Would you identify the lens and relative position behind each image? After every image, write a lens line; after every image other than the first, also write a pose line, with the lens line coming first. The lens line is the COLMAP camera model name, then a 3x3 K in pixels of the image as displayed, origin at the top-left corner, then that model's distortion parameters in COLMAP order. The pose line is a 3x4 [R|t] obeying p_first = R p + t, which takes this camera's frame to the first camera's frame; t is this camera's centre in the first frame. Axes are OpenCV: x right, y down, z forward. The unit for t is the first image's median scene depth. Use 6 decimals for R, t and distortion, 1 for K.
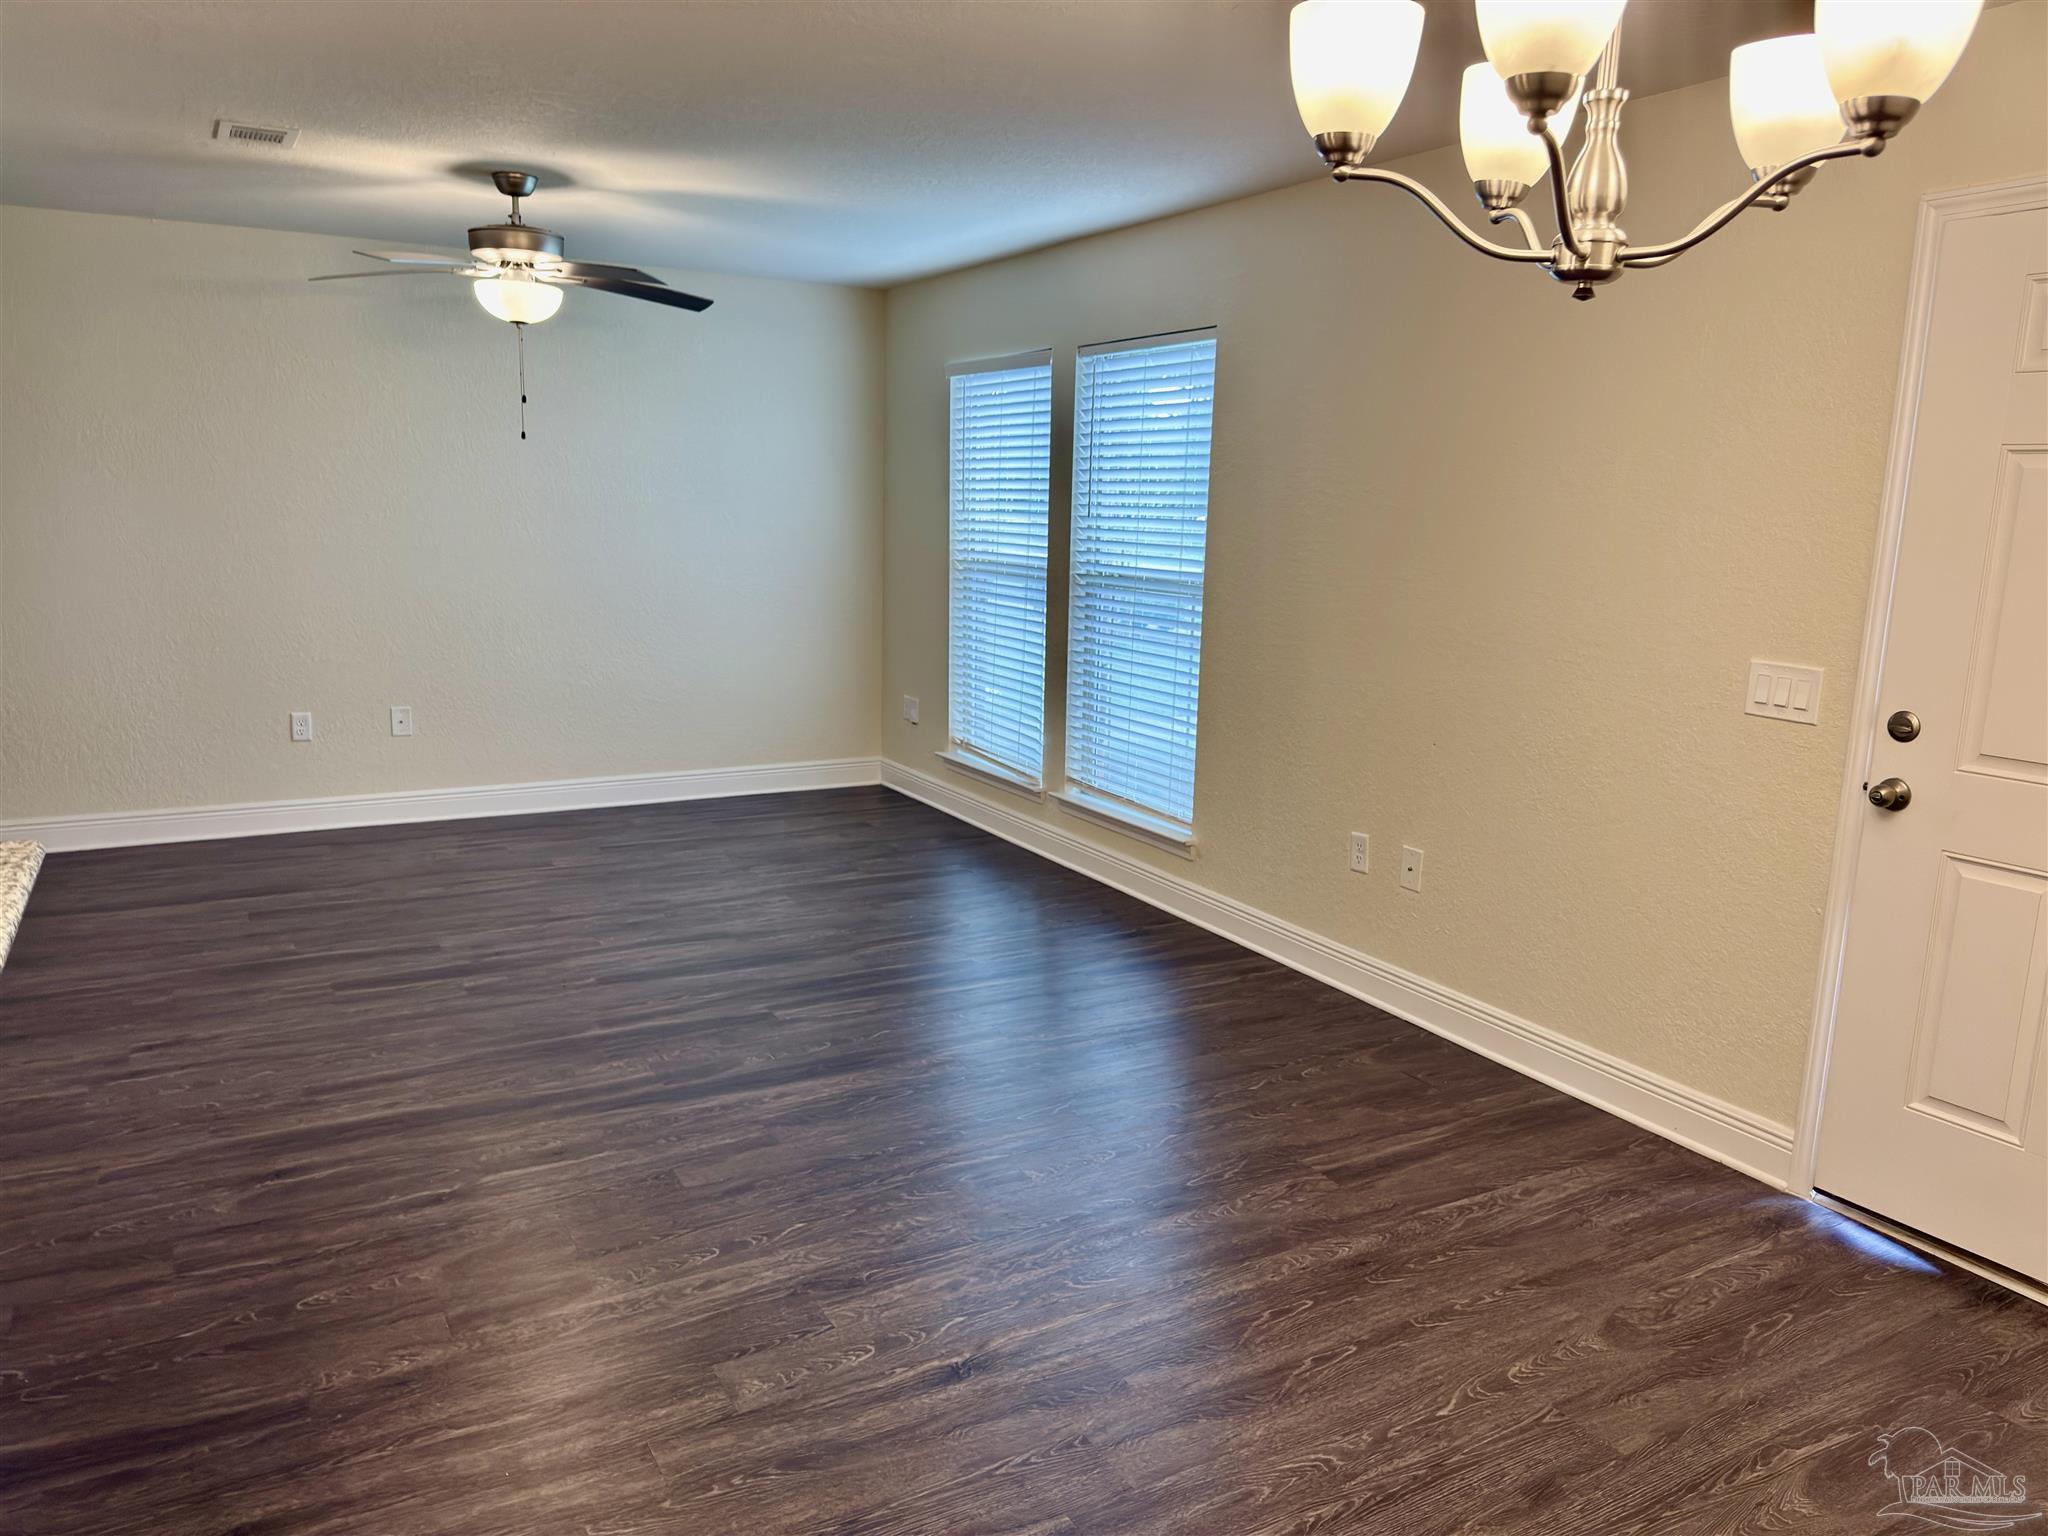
lens RADIAL K [[1444.9, 0, 1027.3], [0, 1444.9, 767.2], [0, 0, 1]] dist [0.153130, -0.288333]
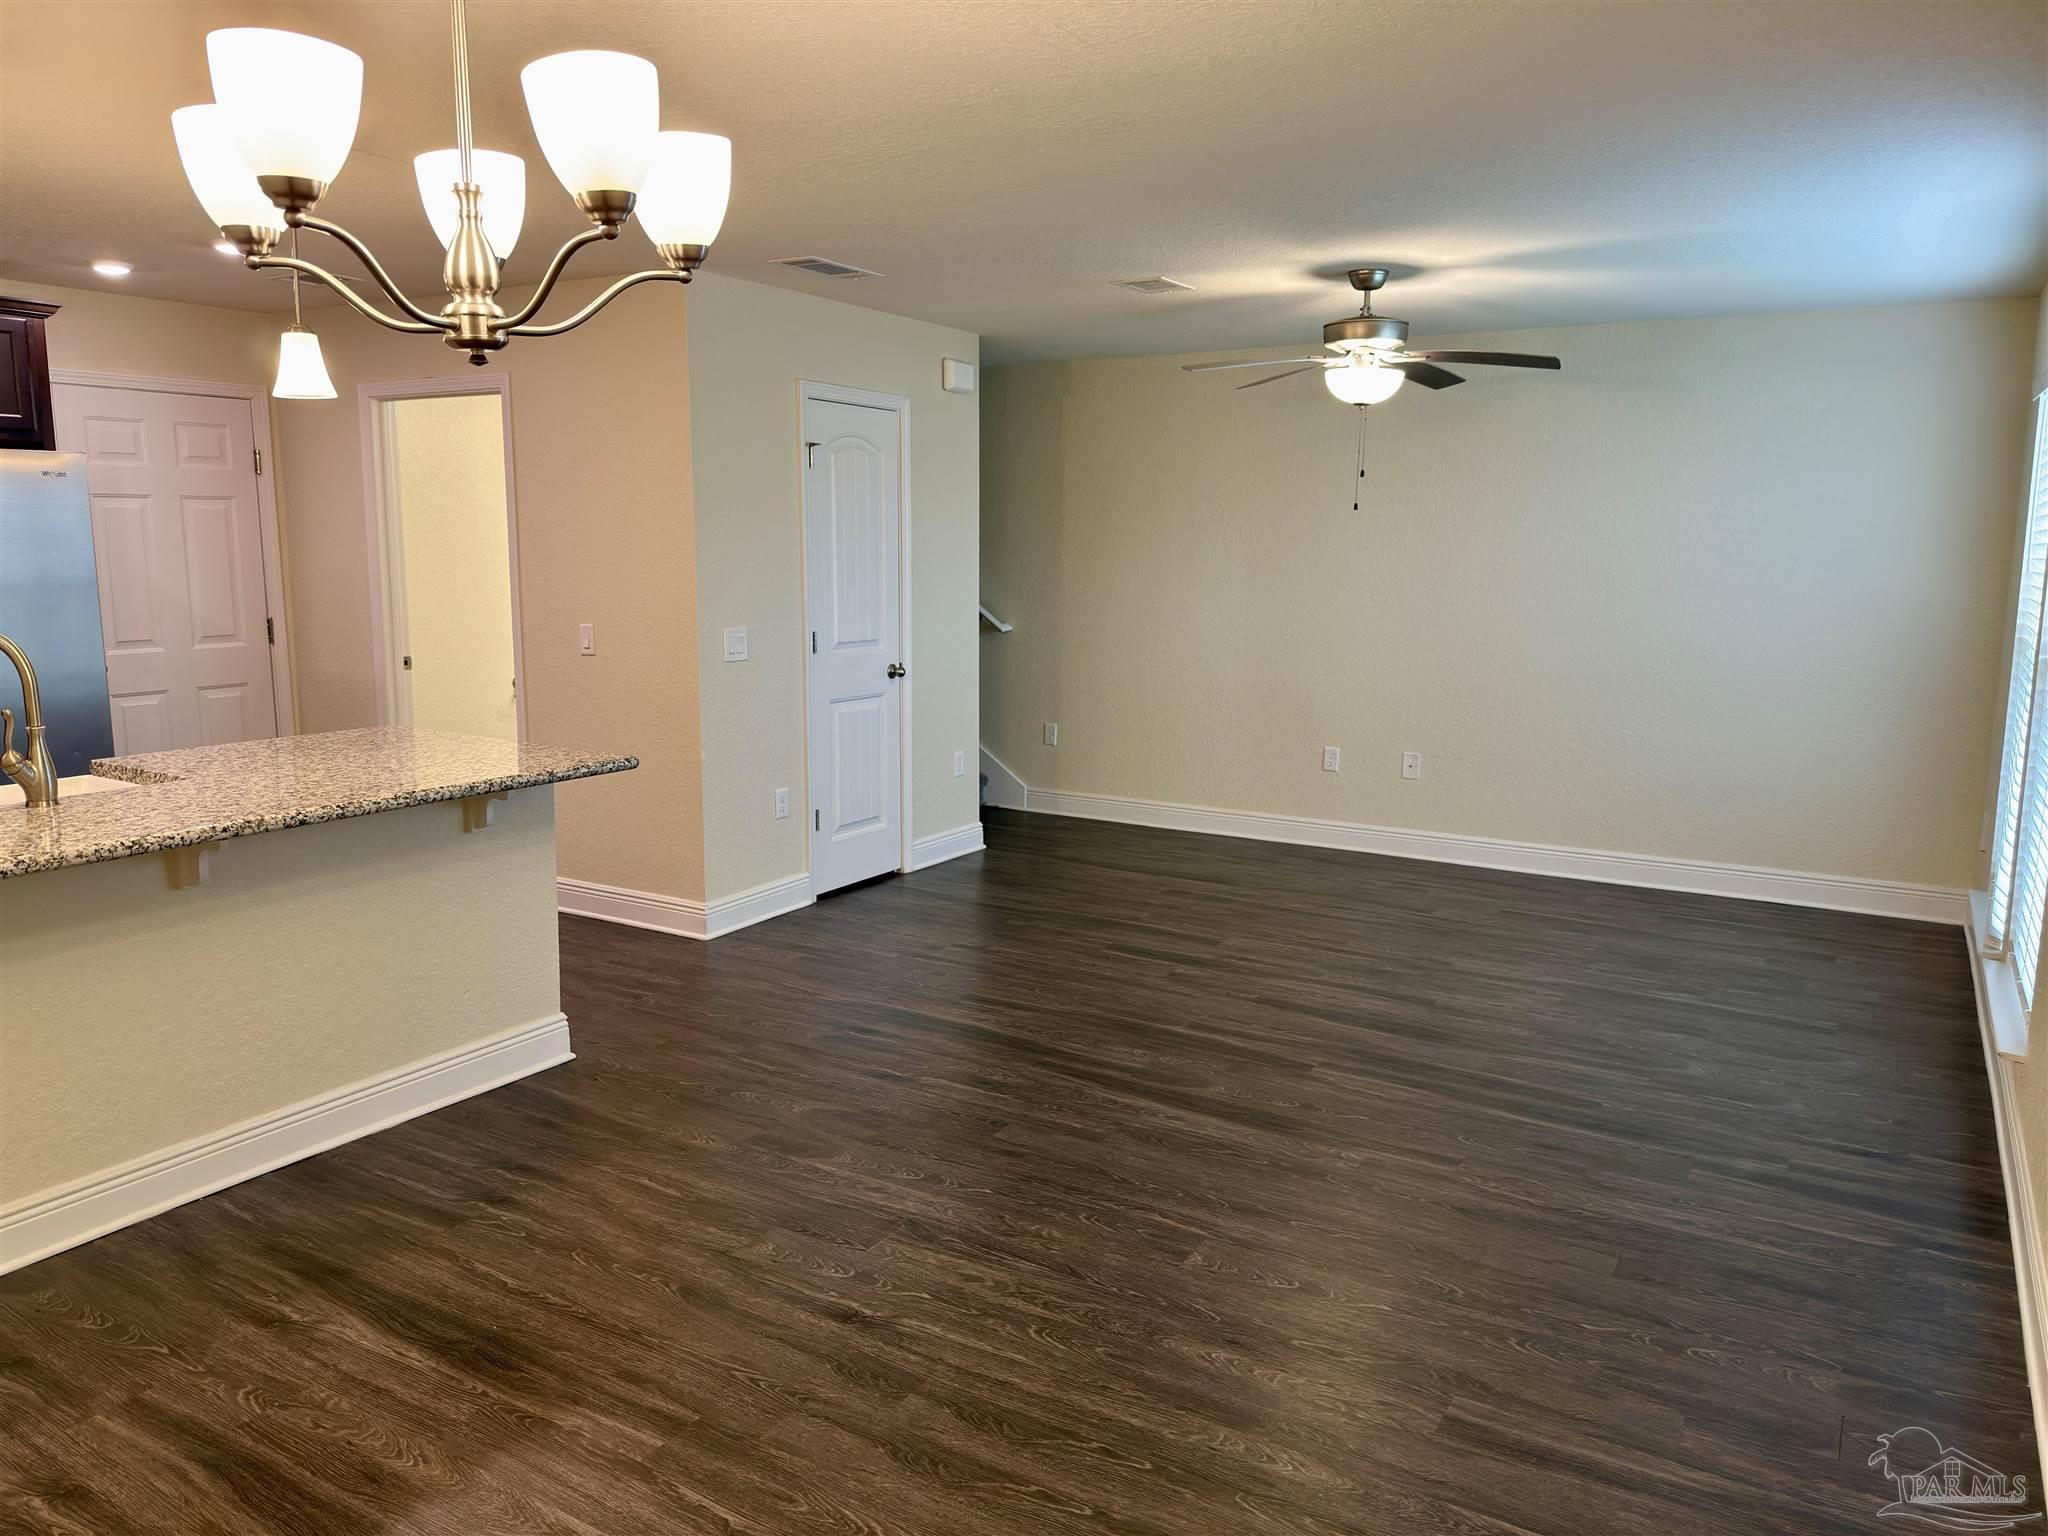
lens RADIAL K [[1444.9, 0, 1027.3], [0, 1444.9, 767.2], [0, 0, 1]] dist [0.153130, -0.288333]
pose [[0.491731, 0.118531, -0.862642, 0.588628], [-0.160581, 0.986044, 0.043951, -0.049021], [0.855812, 0.116912, 0.503902, 0.307878]]
